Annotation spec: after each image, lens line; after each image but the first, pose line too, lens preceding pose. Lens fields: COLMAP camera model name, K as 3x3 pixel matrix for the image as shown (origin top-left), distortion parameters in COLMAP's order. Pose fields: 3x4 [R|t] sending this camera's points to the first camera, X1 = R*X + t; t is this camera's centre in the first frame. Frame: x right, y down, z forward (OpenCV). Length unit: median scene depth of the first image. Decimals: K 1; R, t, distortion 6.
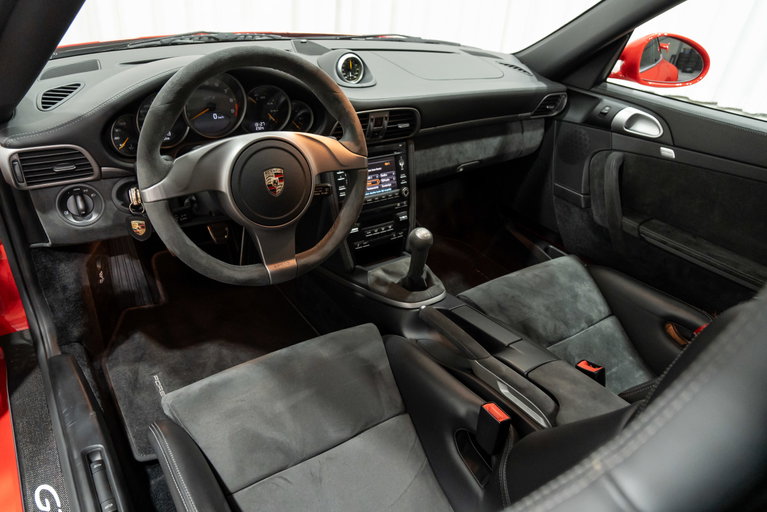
lens RADIAL K [[520.8, 0, 382.5], [0, 520.8, 255.0], [0, 0, 1]] dist [-0.019246, 0.019341]
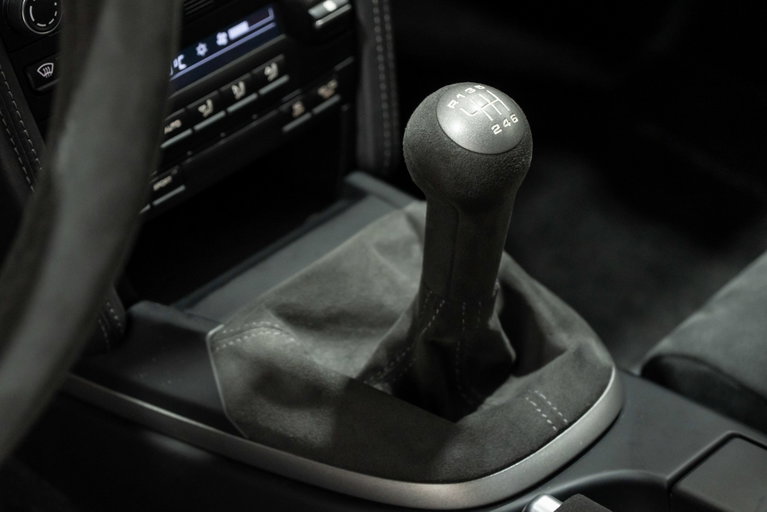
lens RADIAL K [[2070.0, 0, 384.4], [0, 2070.0, 256.7], [0, 0, 1]] dist [-0.018332, 0.000000]
pose [[0.979470, -0.167197, 0.112619, -0.045347], [0.147522, 0.975230, 0.164816, -0.115036], [-0.137386, -0.144818, 0.979874, 0.256416]]
